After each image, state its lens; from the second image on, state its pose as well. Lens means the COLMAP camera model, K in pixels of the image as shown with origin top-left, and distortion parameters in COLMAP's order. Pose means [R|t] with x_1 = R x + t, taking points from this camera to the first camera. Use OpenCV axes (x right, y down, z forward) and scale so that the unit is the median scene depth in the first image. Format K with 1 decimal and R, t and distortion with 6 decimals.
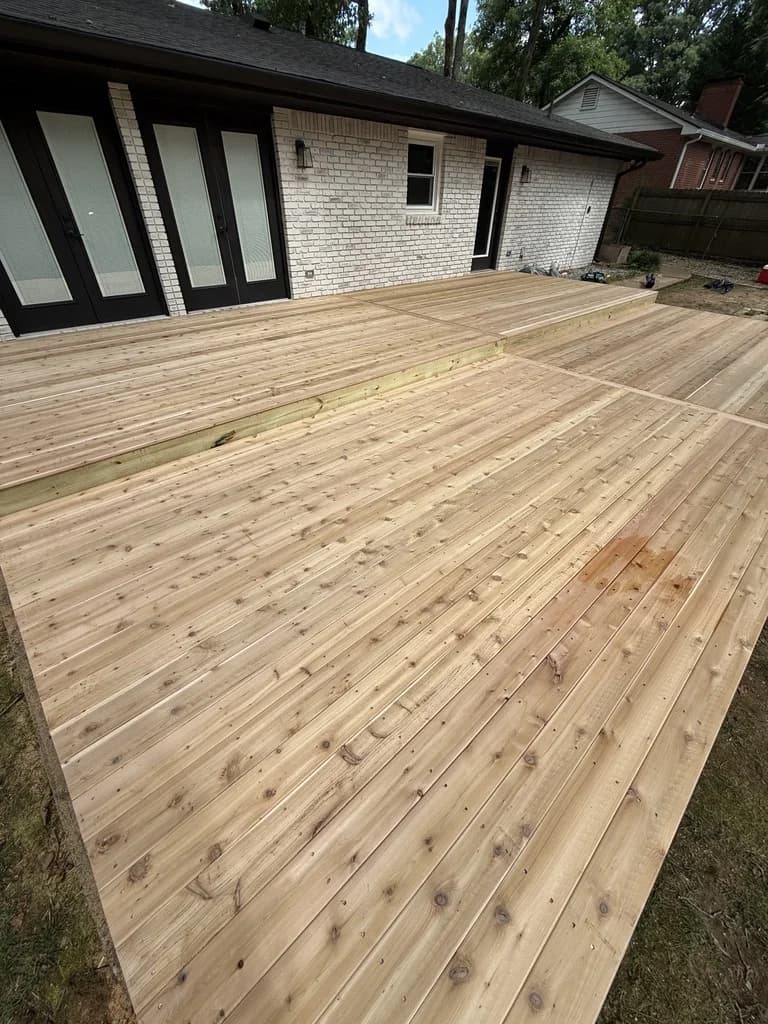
lens RADIAL K [[408.3, 0, 381.4], [0, 408.3, 510.2], [0, 0, 1]] dist [-0.005104, -0.000333]
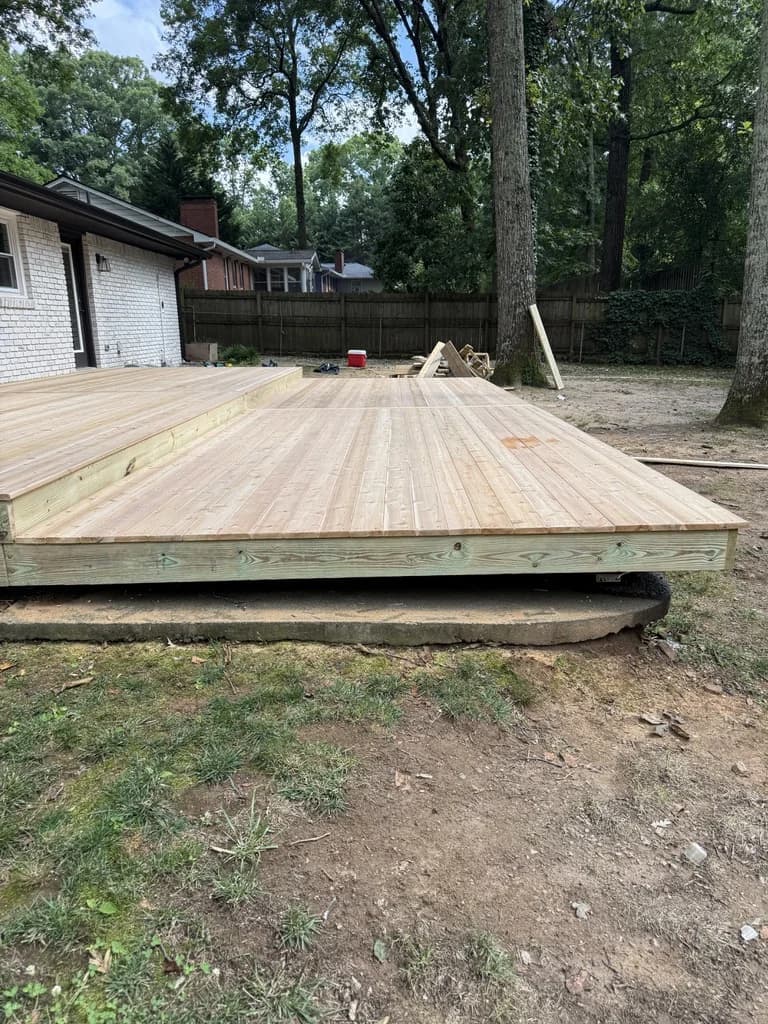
lens RADIAL K [[717.5, 0, 384.0], [0, 717.5, 512.0], [0, 0, 1]] dist [0.057137, -0.075402]
pose [[0.678198, -0.207570, 0.704956, -0.471271], [0.466094, 0.863146, -0.194254, 0.184070], [-0.568159, 0.460318, 0.682131, -0.101308]]
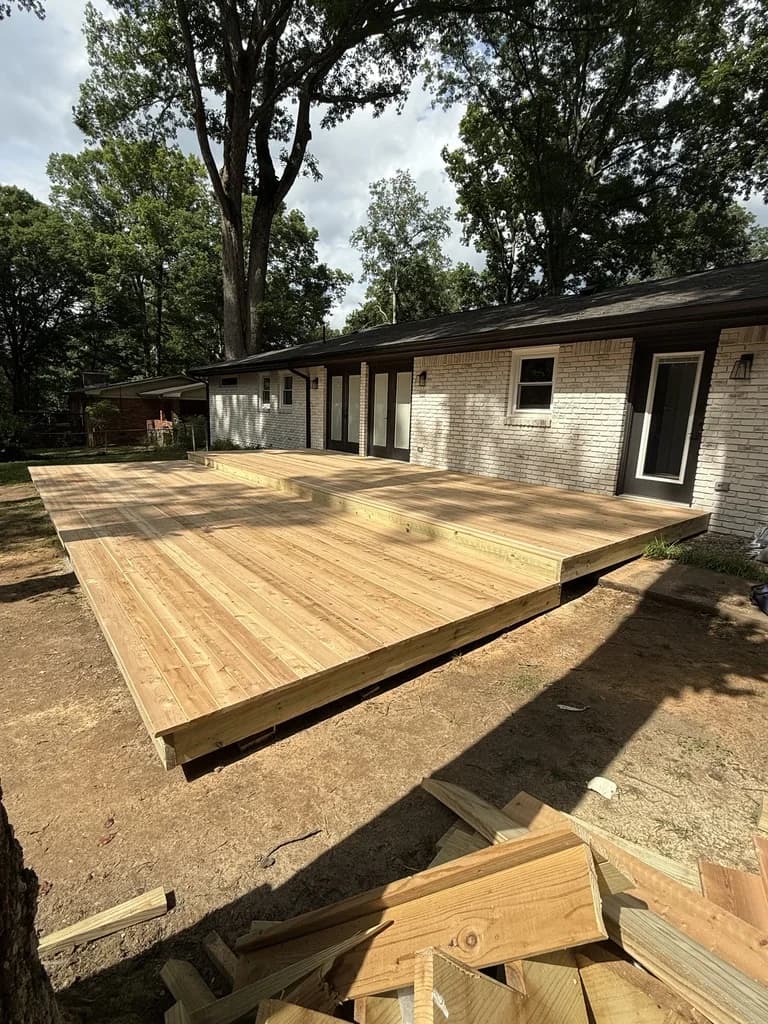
lens RADIAL K [[485.3, 0, 381.7], [0, 485.3, 510.8], [0, 0, 1]] dist [0.000871, 0.000259]
pose [[-0.074852, 0.188206, -0.979273, 1.300174], [-0.629913, 0.752369, 0.192745, -0.598909], [0.773050, 0.631284, 0.062237, 0.849009]]
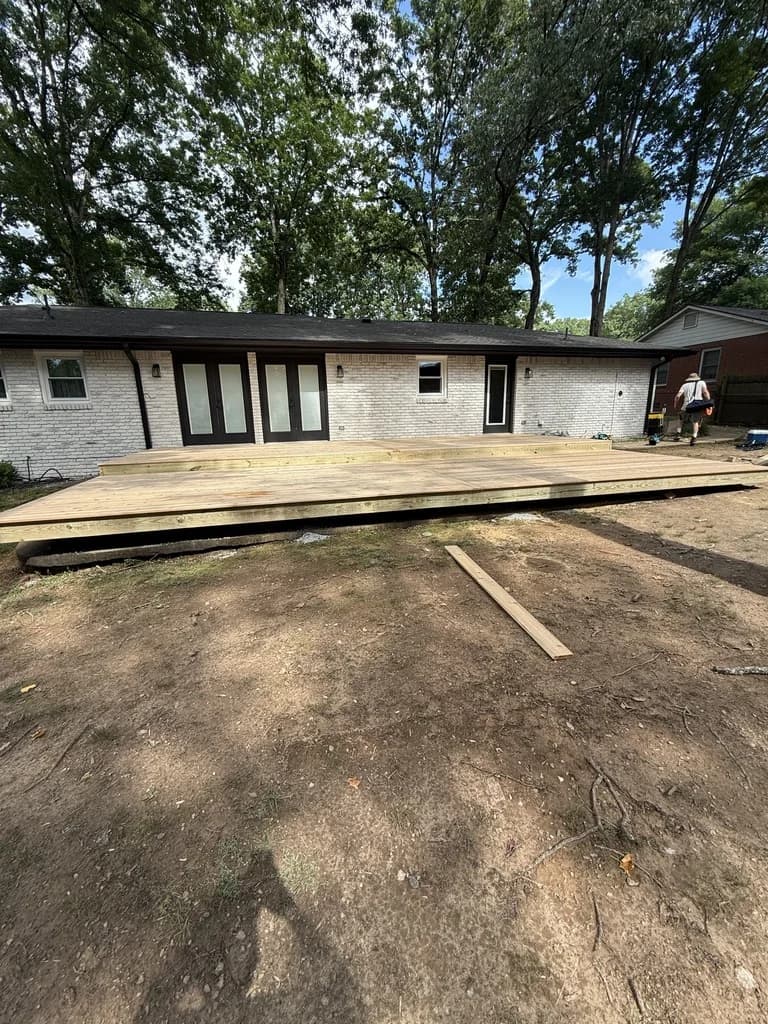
lens RADIAL K [[403.1, 0, 383.4], [0, 403.1, 507.9], [0, 0, 1]] dist [-0.001532, -0.000479]
pose [[0.887687, 0.070304, -0.455048, 0.693682], [-0.251028, 0.902381, -0.350278, 0.237600], [0.386000, 0.425167, 0.818680, -0.146062]]
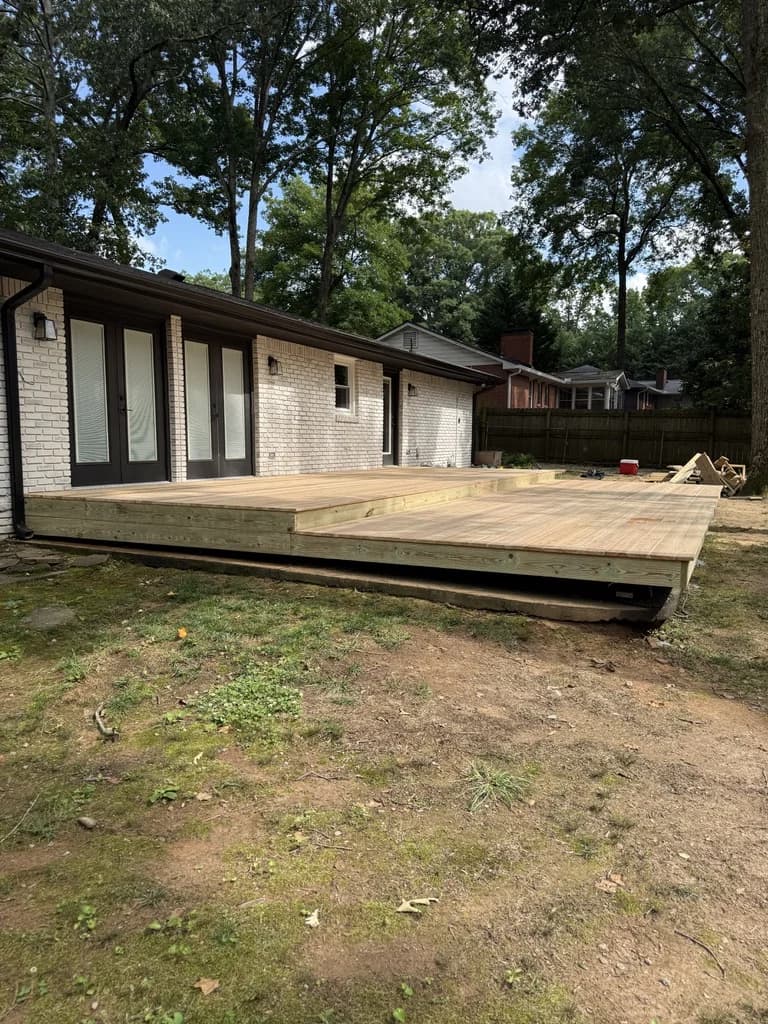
lens RADIAL K [[717.5, 0, 384.0], [0, 717.5, 512.0], [0, 0, 1]] dist [0.057137, -0.075402]
pose [[0.927137, -0.045491, 0.371952, -0.544393], [0.233216, 0.846985, -0.477731, 0.436455], [-0.293306, 0.529667, 0.795880, -0.417413]]
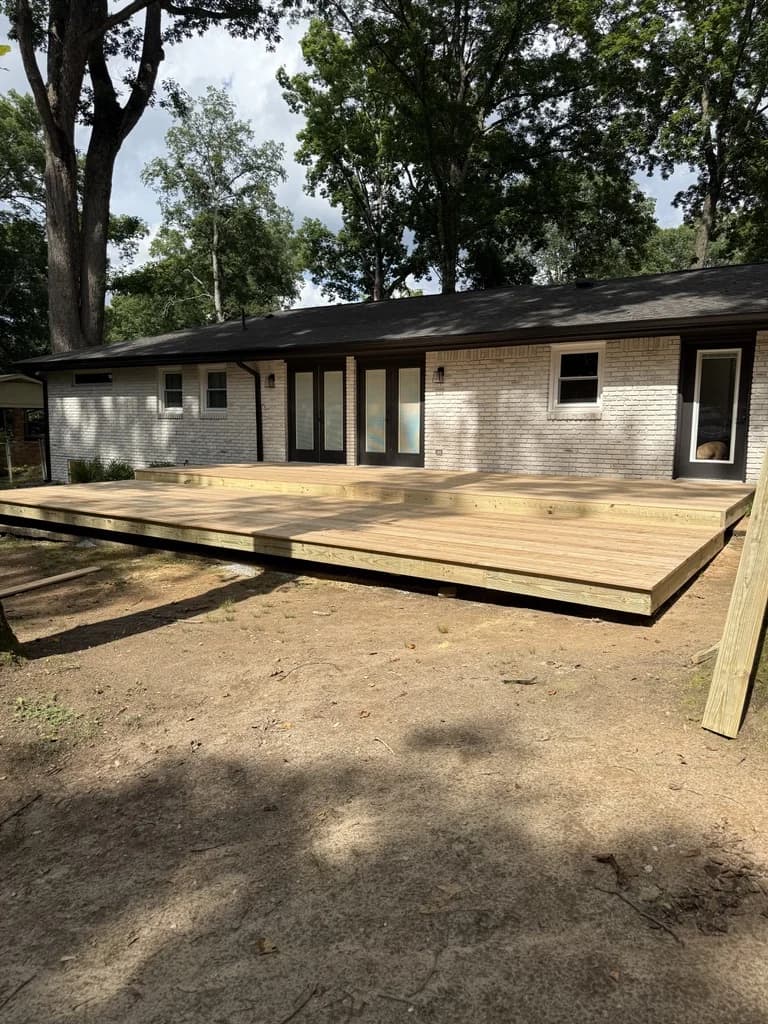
lens RADIAL K [[707.6, 0, 384.0], [0, 707.6, 512.0], [0, 0, 1]] dist [0.109066, -0.155609]
pose [[0.229701, 0.111038, -0.966906, 1.675031], [-0.591741, 0.804688, -0.048166, -0.218859], [0.772710, 0.583222, 0.250543, 0.412191]]
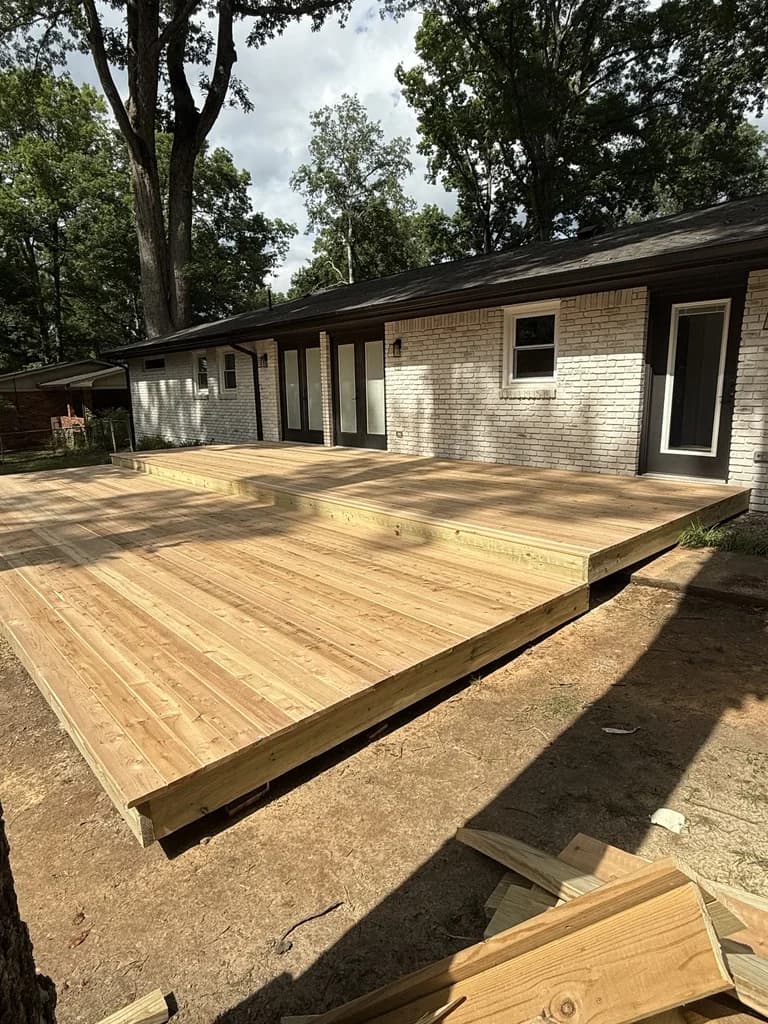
lens RADIAL K [[593.6, 0, 376.8], [0, 593.6, 510.3], [0, 0, 1]] dist [-0.000437, 0.001165]
pose [[-0.017261, 0.190282, -0.981578, 1.304736], [-0.587904, 0.792153, 0.163899, -0.587914], [0.808747, 0.579902, 0.098194, 0.833067]]
